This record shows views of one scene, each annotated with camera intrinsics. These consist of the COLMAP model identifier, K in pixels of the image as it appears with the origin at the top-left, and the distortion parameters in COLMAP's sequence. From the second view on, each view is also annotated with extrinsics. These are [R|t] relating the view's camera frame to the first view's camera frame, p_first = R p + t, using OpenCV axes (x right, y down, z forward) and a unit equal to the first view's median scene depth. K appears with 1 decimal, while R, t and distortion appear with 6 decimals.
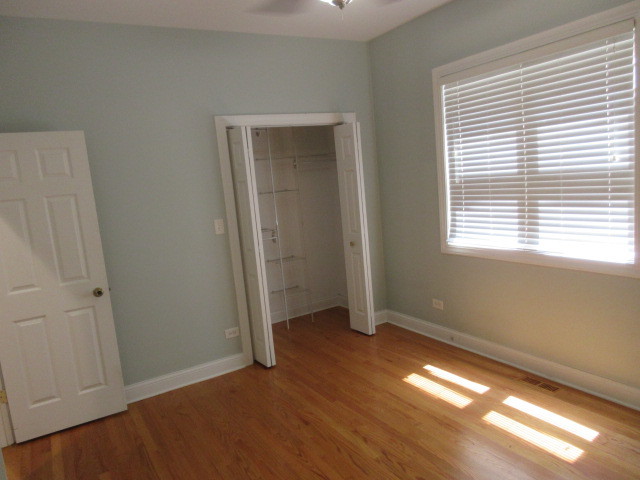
lens RADIAL K [[474.8, 0, 318.1], [0, 474.8, 239.1], [0, 0, 1]] dist [0.002882, -0.001672]
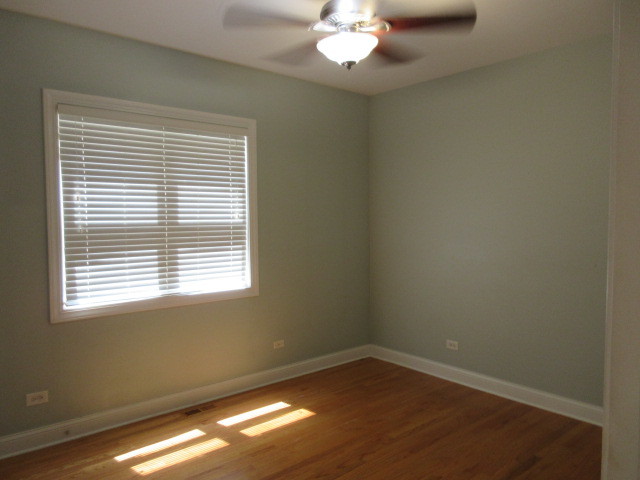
lens RADIAL K [[474.8, 0, 321.9], [0, 474.8, 239.8], [0, 0, 1]] dist [0.002882, -0.001672]
pose [[-0.176475, 0.050724, 0.982997, -0.699770], [0.159747, 0.986907, -0.022246, -0.021163], [-0.971256, 0.153105, -0.182267, 0.850778]]
